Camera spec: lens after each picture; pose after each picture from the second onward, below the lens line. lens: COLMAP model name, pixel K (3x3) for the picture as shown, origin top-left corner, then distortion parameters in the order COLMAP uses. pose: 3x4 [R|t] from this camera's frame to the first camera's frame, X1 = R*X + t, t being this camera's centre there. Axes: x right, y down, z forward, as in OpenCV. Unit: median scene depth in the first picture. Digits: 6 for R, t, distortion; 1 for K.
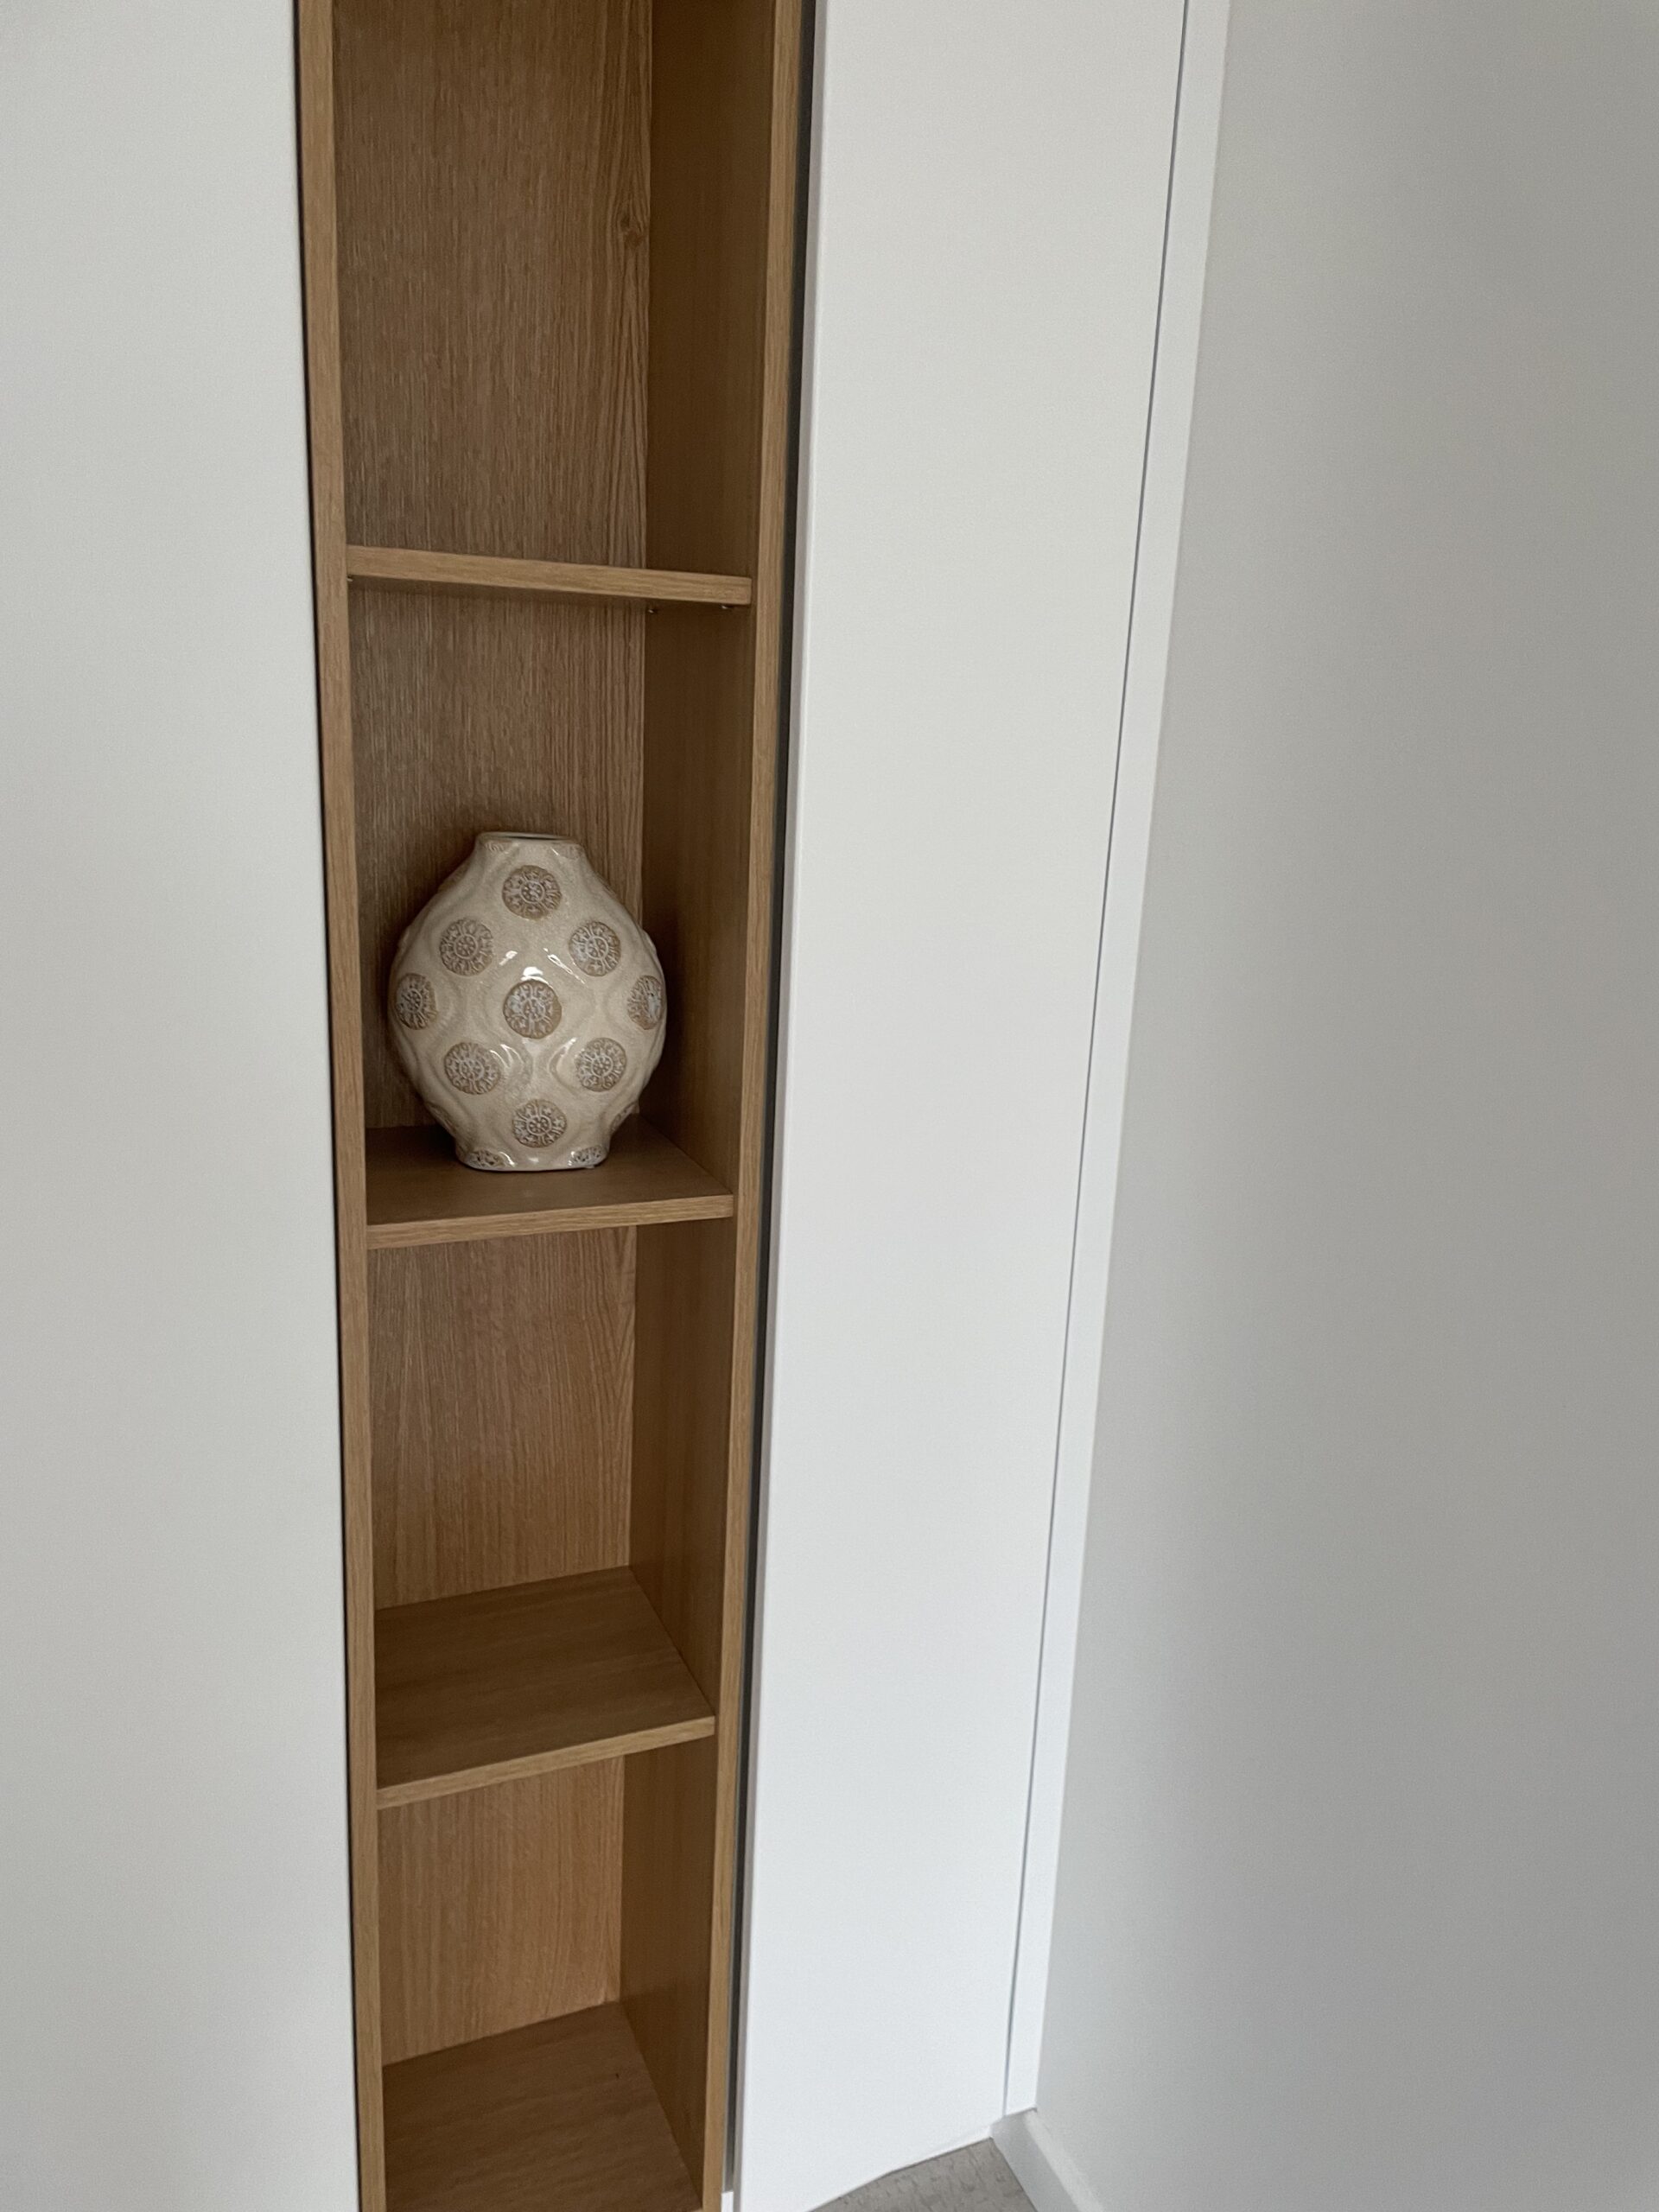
lens RADIAL K [[1641.0, 0, 826.6], [0, 1641.0, 1087.0], [0, 0, 1]] dist [0.099941, -0.122365]
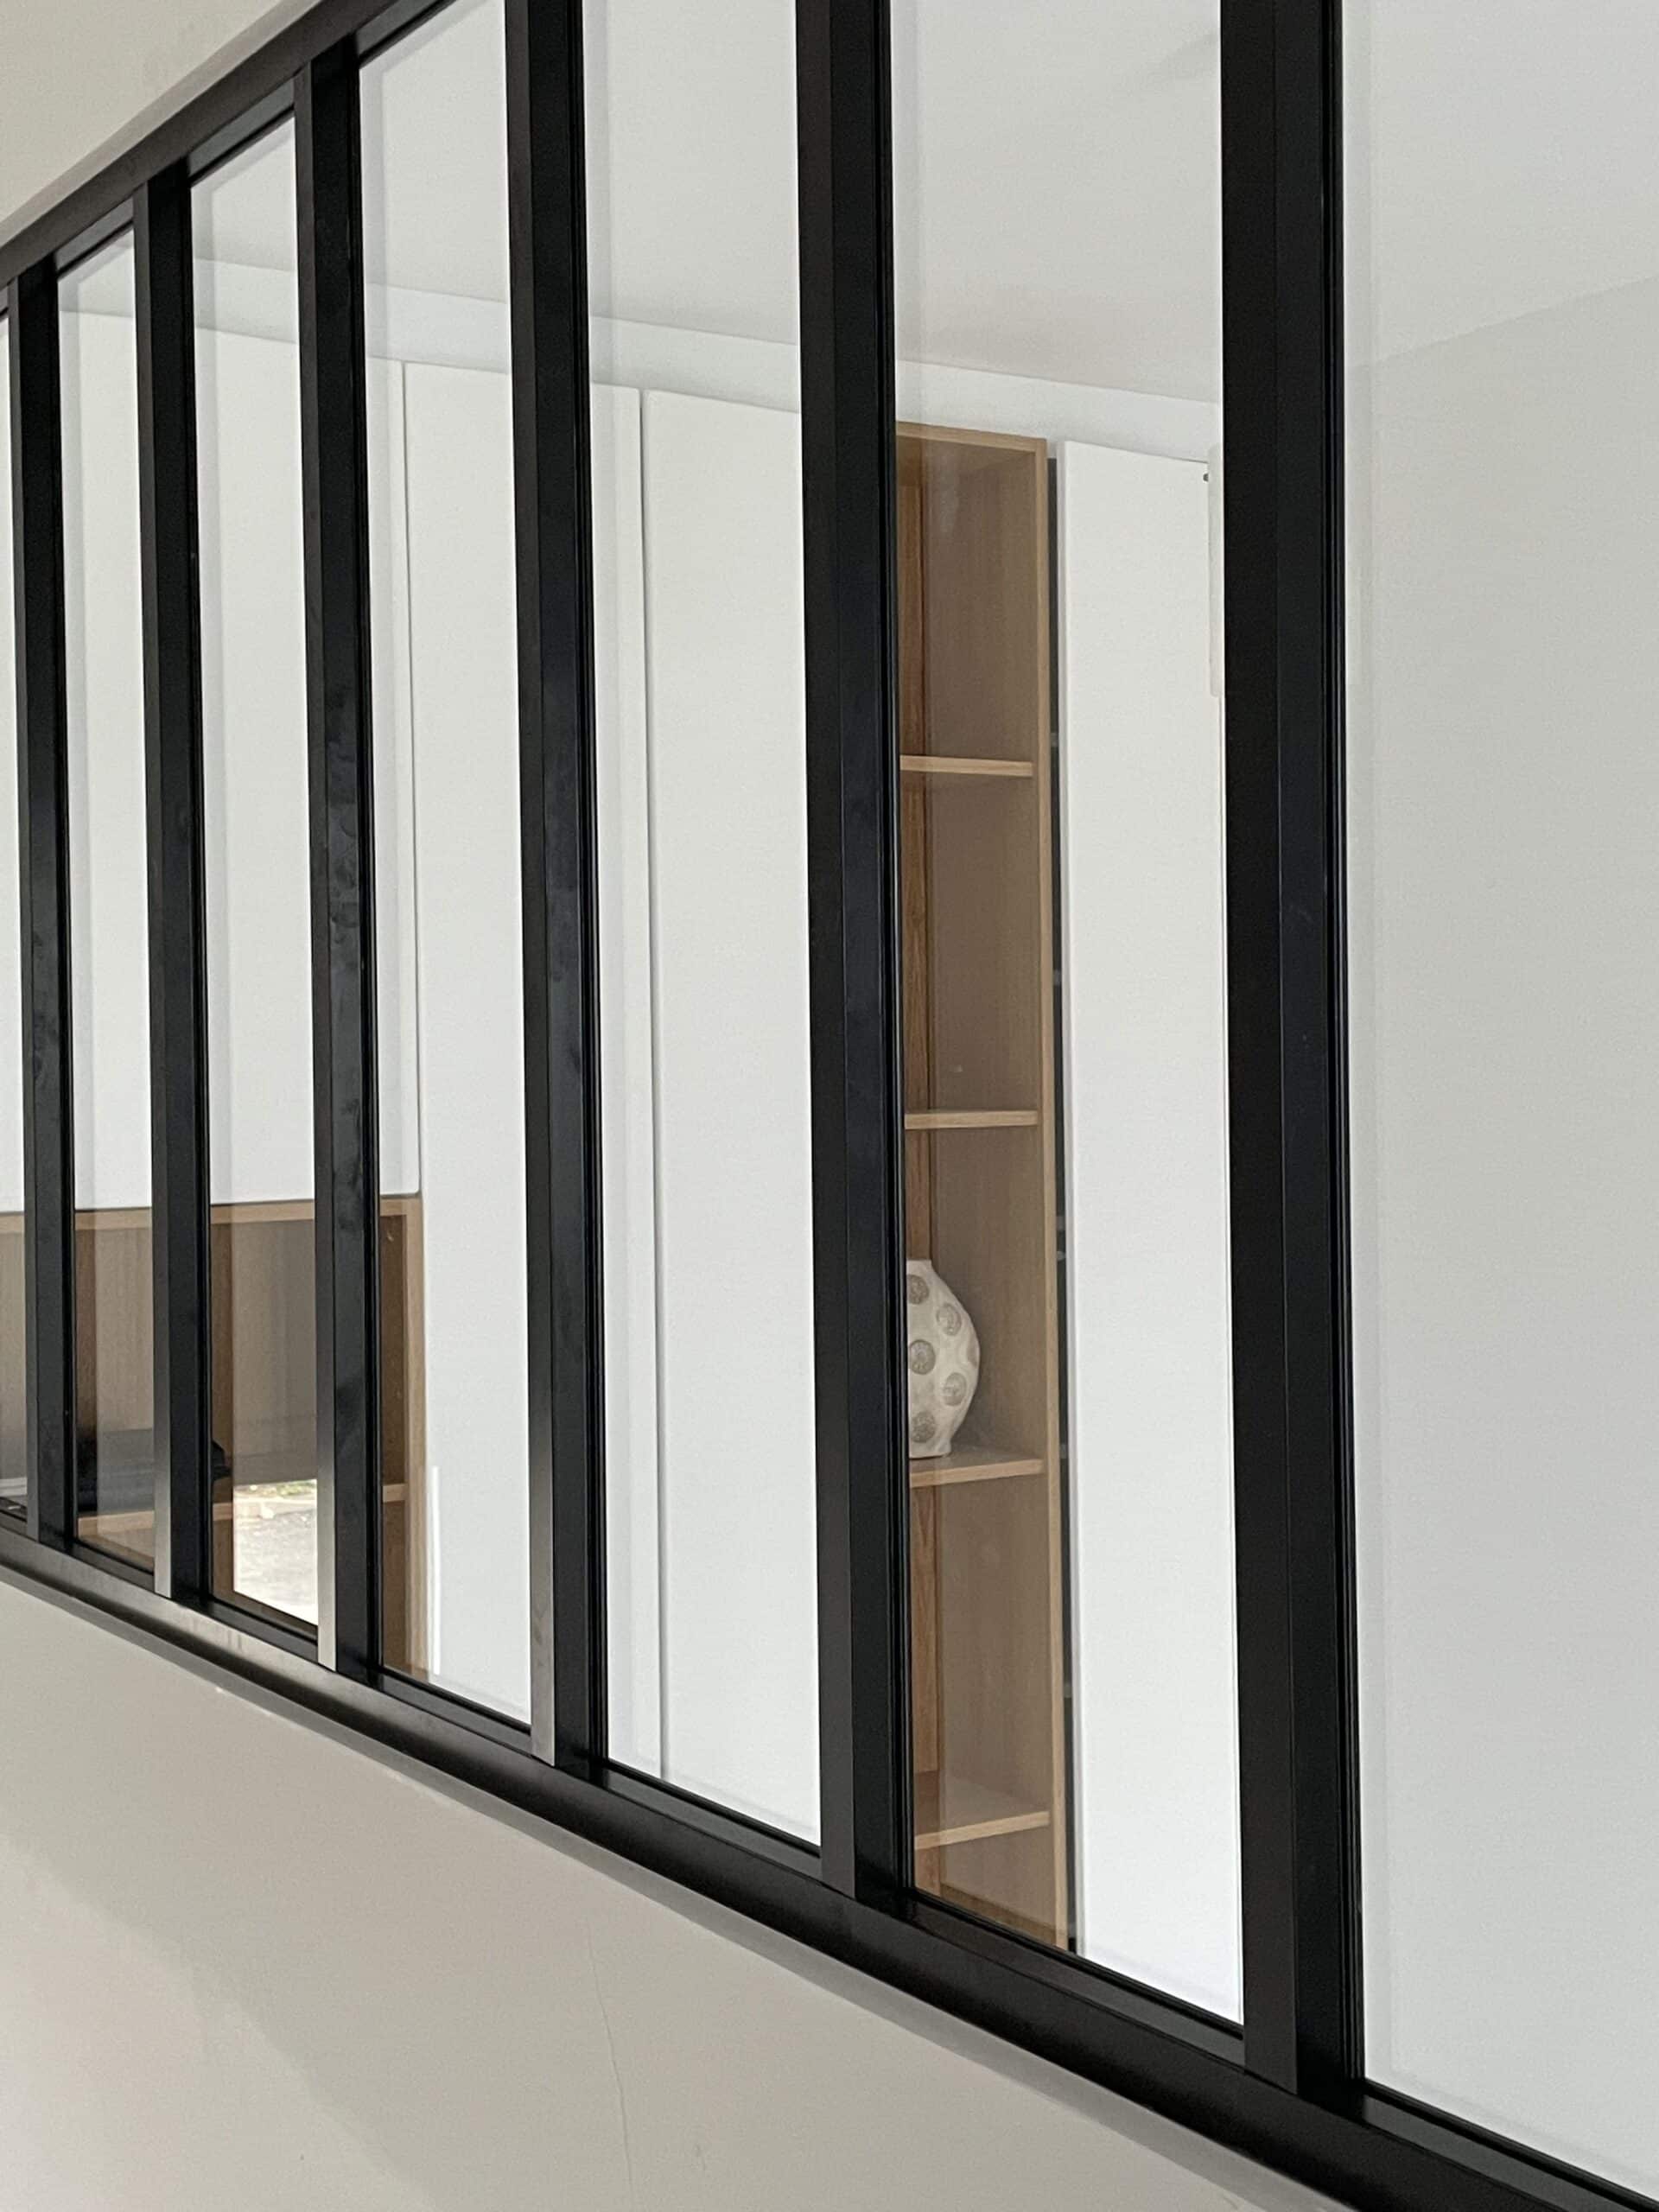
lens RADIAL K [[2871.1, 0, 829.5], [0, 2871.1, 1106.0], [0, 0, 1]] dist [0.138697, -0.017151]
pose [[0.982387, -0.071013, 0.172836, -0.748072], [0.105589, 0.974105, -0.199927, 0.278076], [-0.154162, 0.214656, 0.964446, -1.874437]]
